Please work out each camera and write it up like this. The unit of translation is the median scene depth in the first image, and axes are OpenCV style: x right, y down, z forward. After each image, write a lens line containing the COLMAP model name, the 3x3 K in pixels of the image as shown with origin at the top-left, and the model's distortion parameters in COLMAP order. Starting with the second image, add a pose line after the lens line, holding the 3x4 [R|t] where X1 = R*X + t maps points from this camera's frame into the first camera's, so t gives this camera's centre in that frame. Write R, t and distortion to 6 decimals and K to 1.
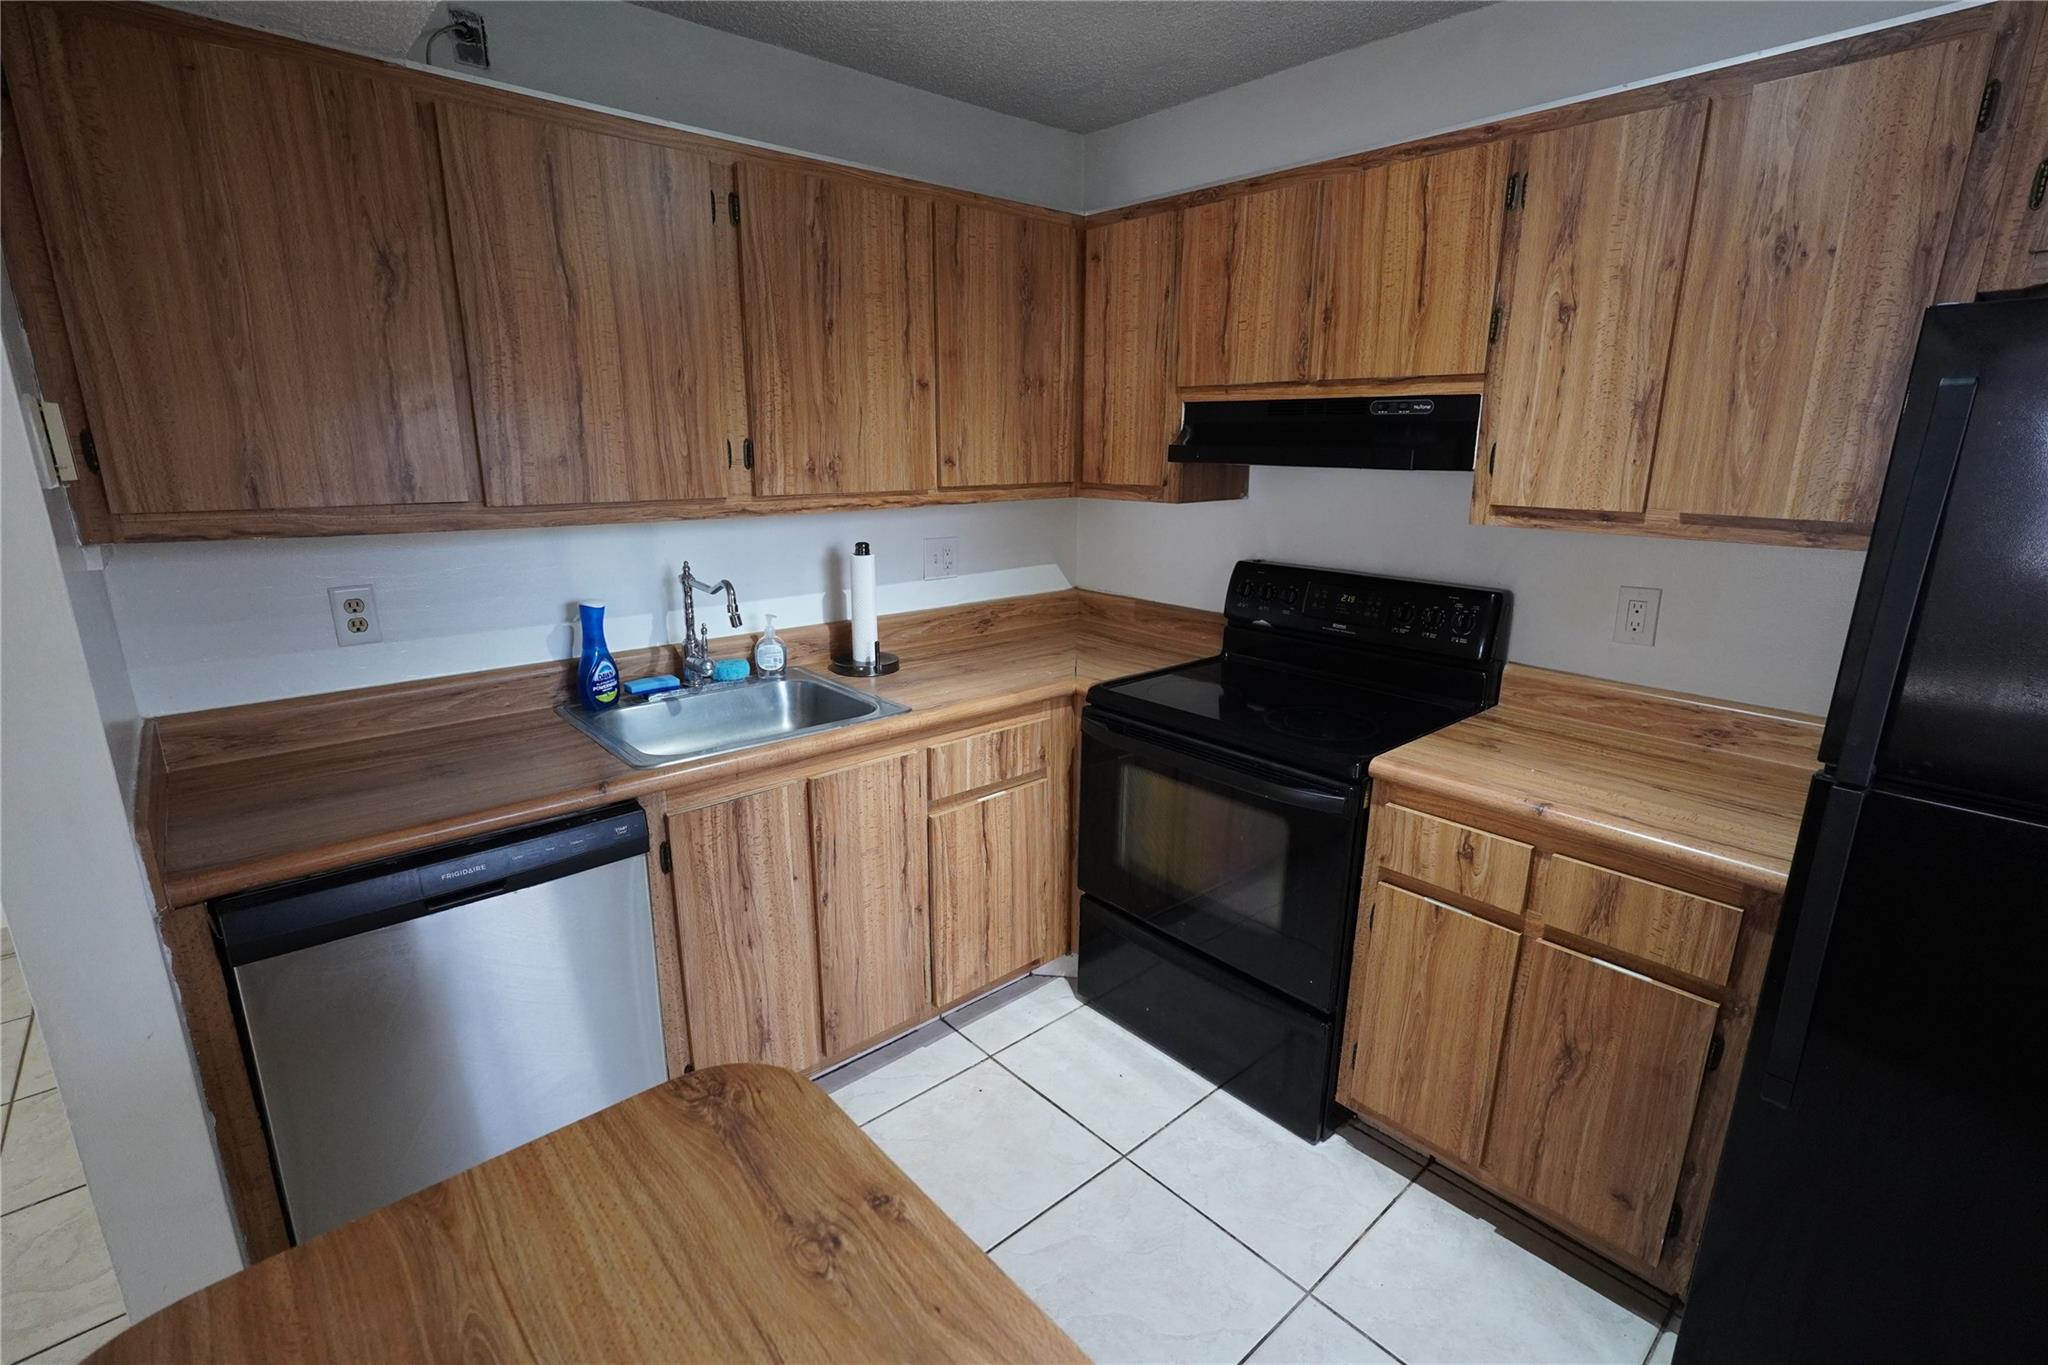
lens RADIAL K [[934.0, 0, 1027.2], [0, 934.0, 684.1], [0, 0, 1]] dist [-0.026646, 0.011971]
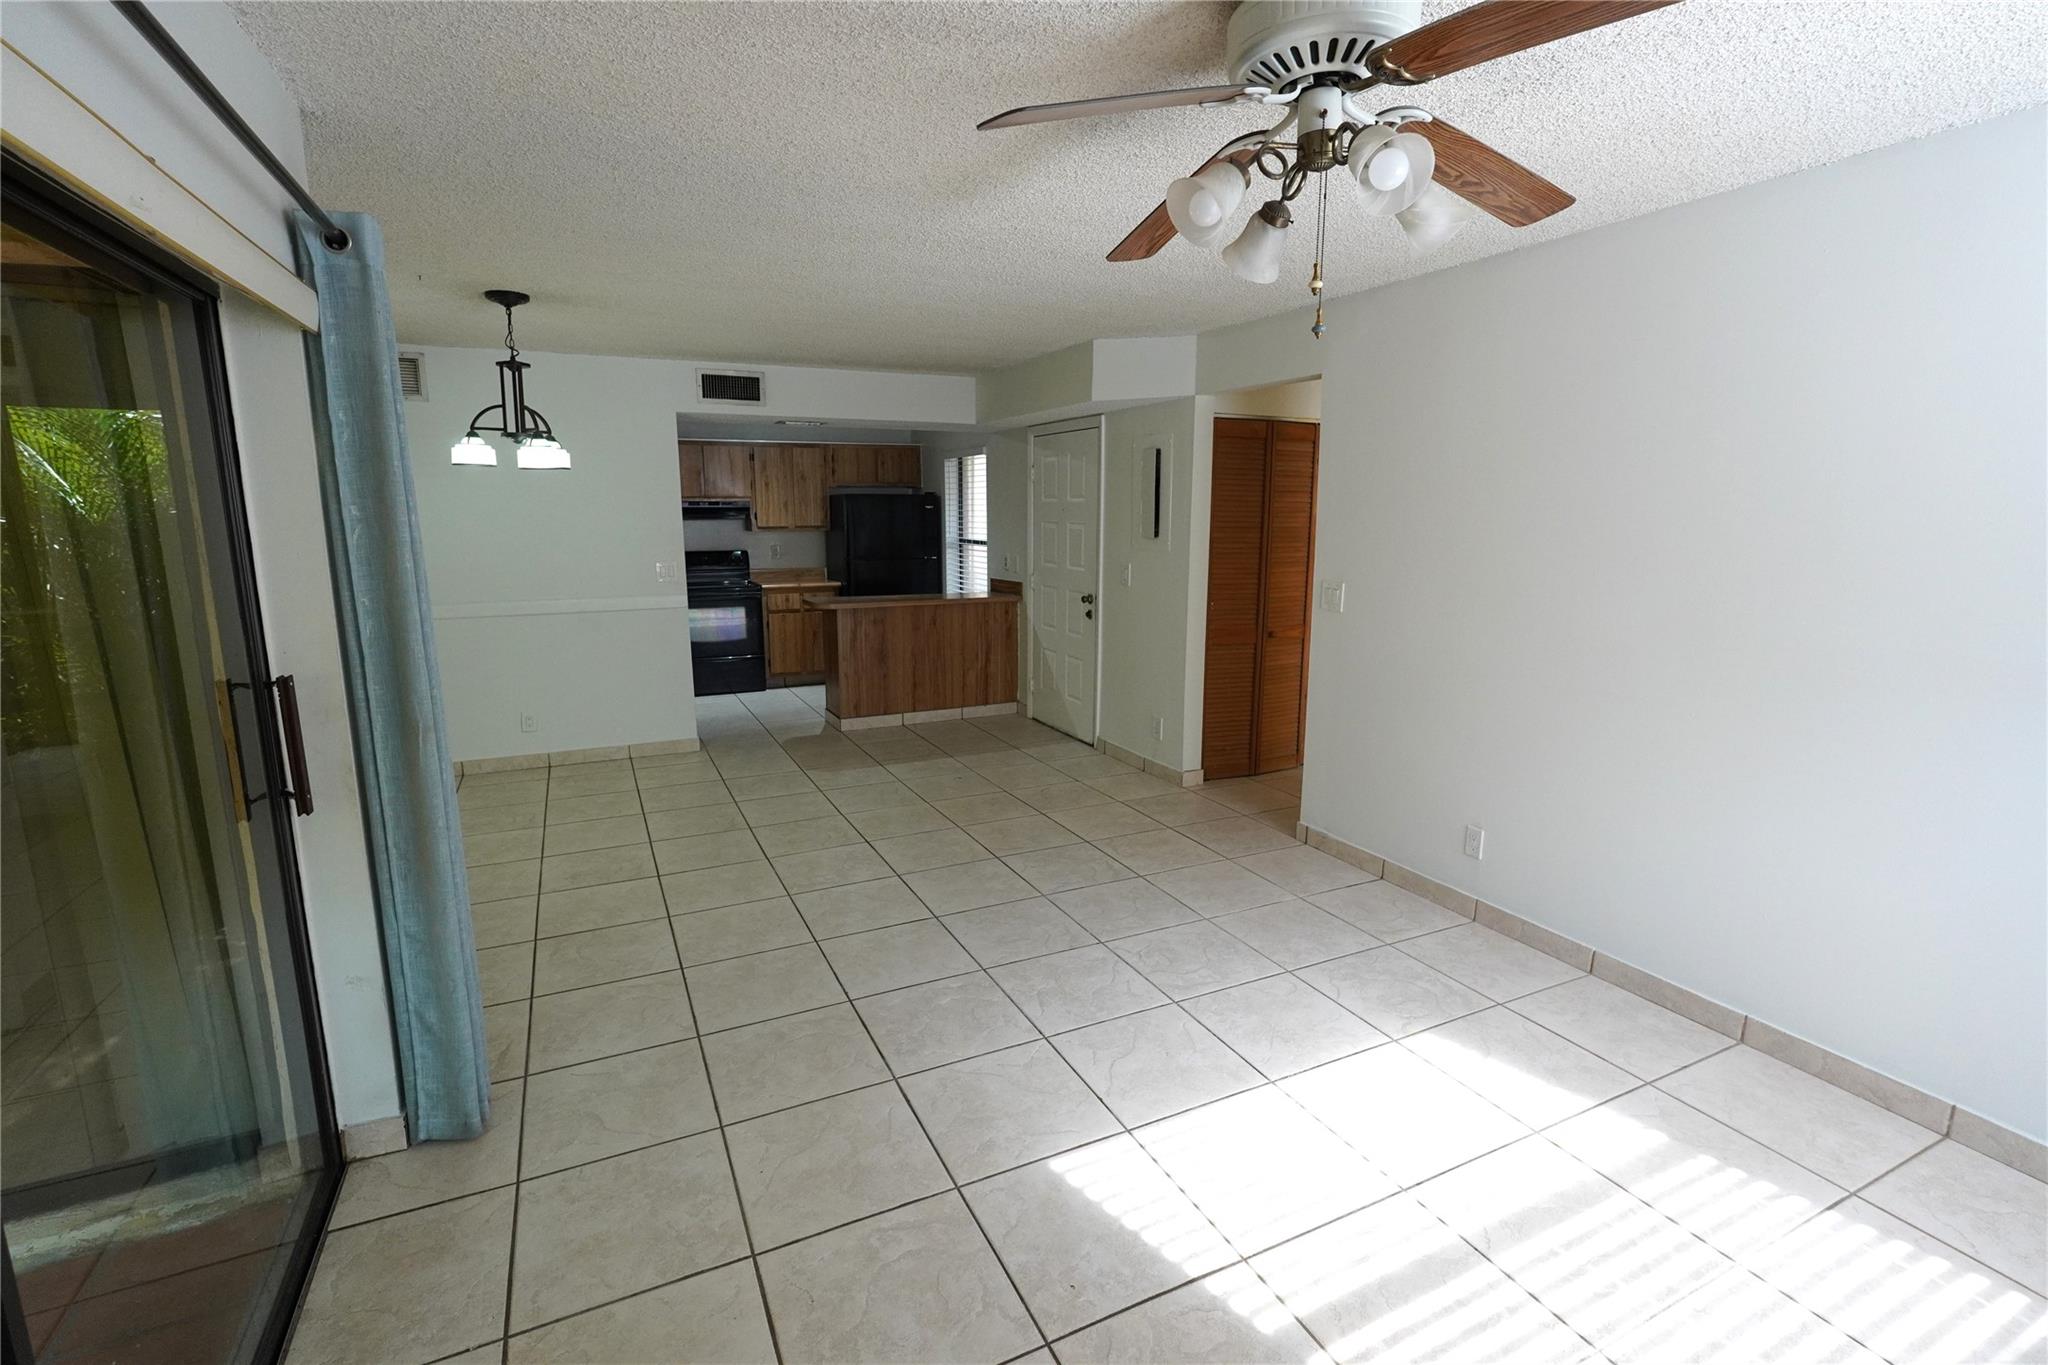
lens RADIAL K [[934.0, 0, 1027.2], [0, 934.0, 684.1], [0, 0, 1]] dist [-0.026646, 0.011971]
pose [[0.276632, -0.184138, 0.943169, -3.430869], [0.244389, 0.962681, 0.116268, 0.318306], [-0.929381, 0.198337, 0.311310, -1.385044]]
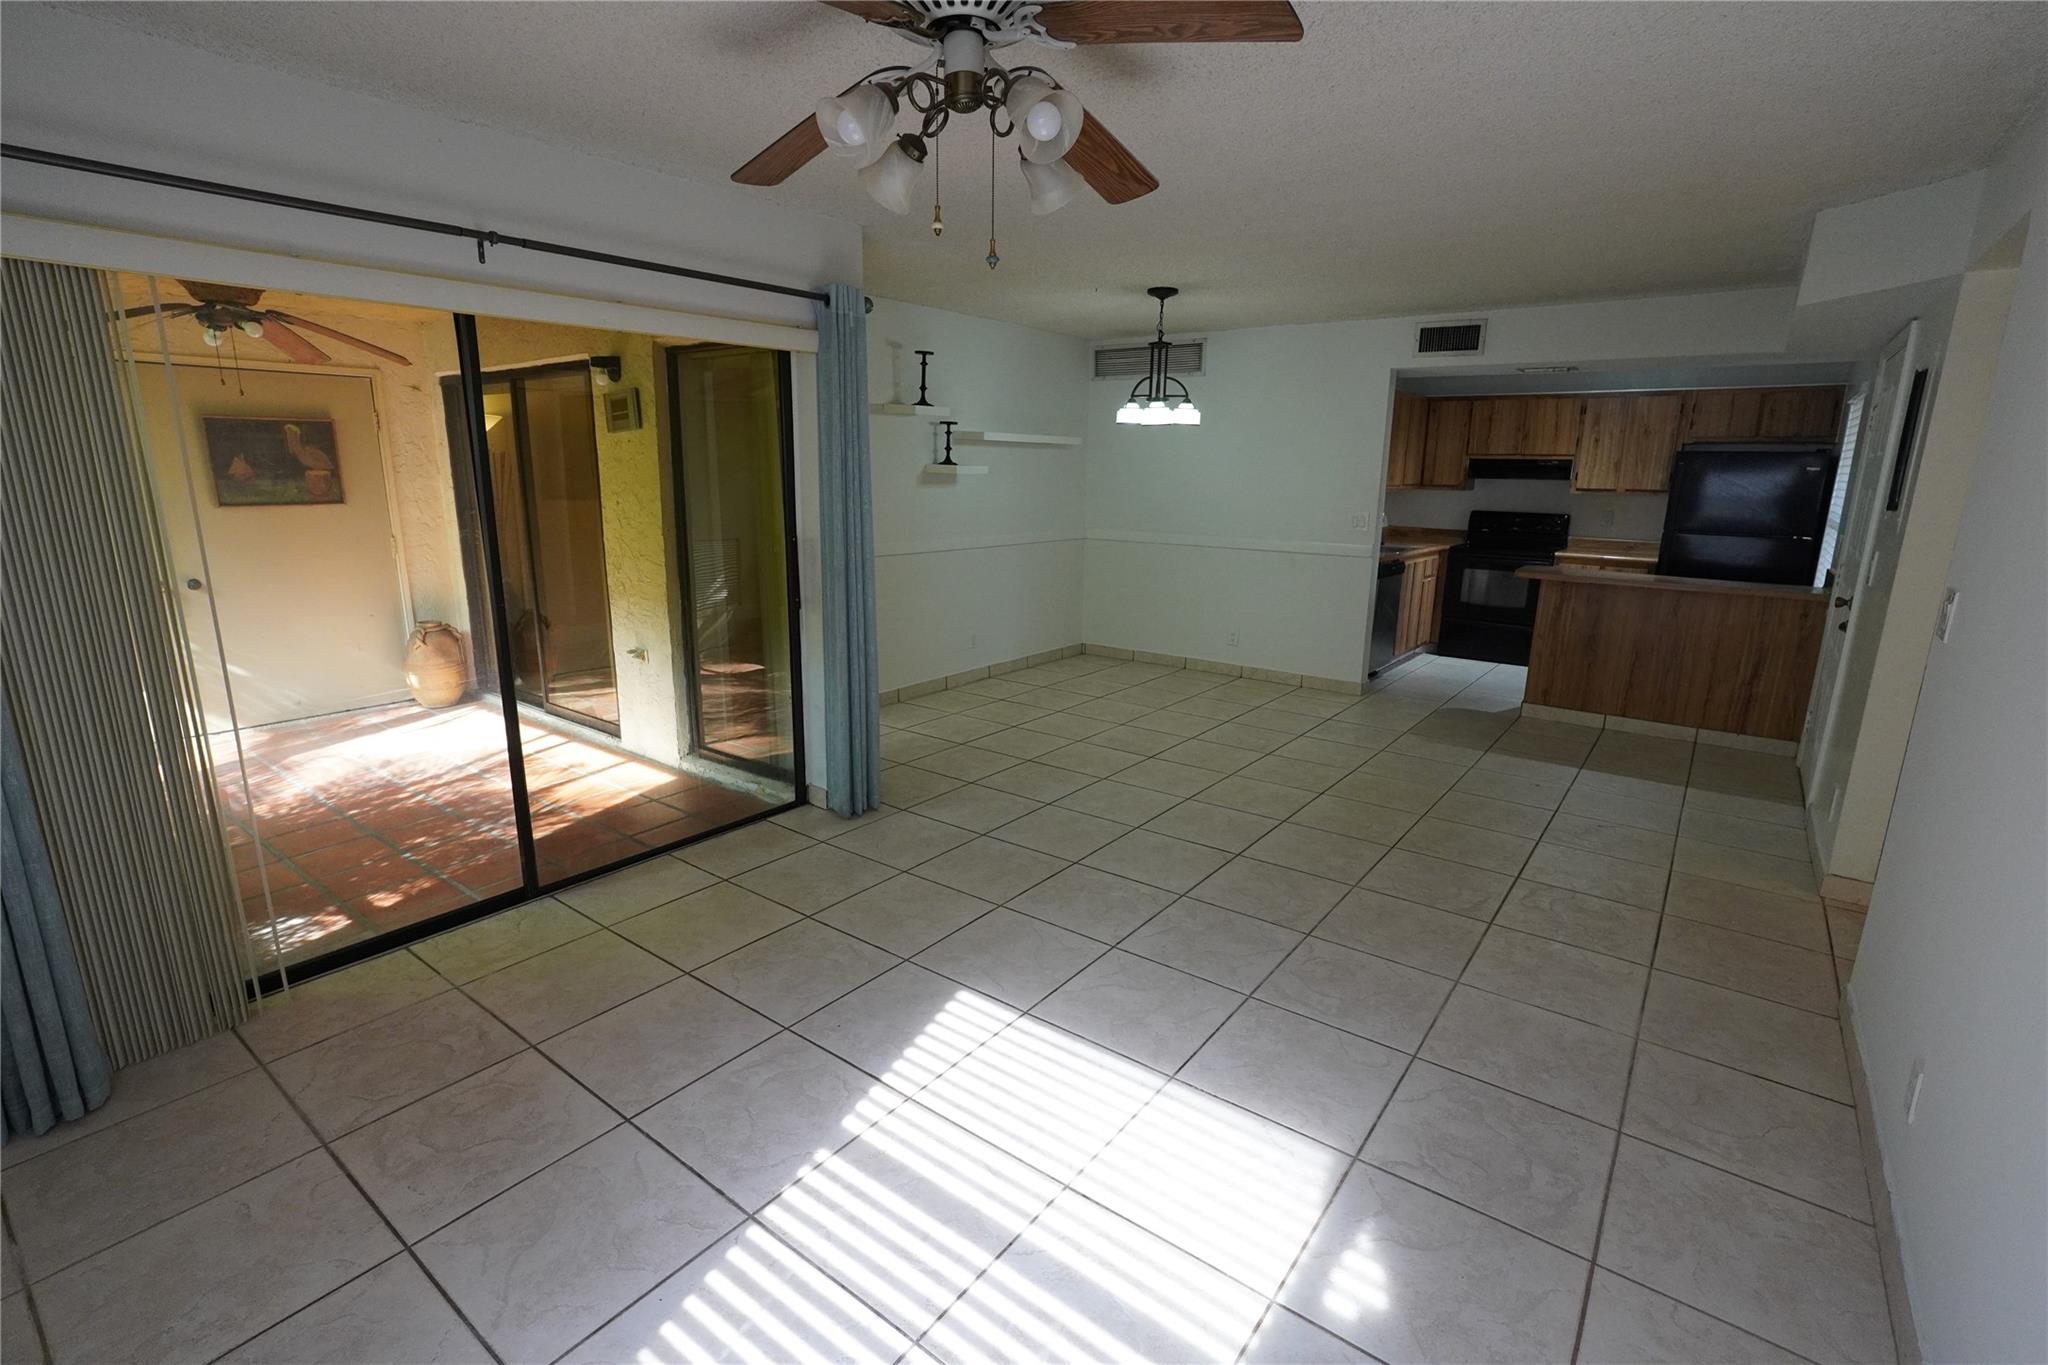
lens RADIAL K [[934.0, 0, 1027.2], [0, 934.0, 684.1], [0, 0, 1]] dist [-0.026646, 0.011971]
pose [[0.981931, -0.036046, 0.185776, -2.546802], [0.040518, 0.998972, -0.020329, 0.620547], [-0.184852, 0.027489, 0.982382, -2.393481]]
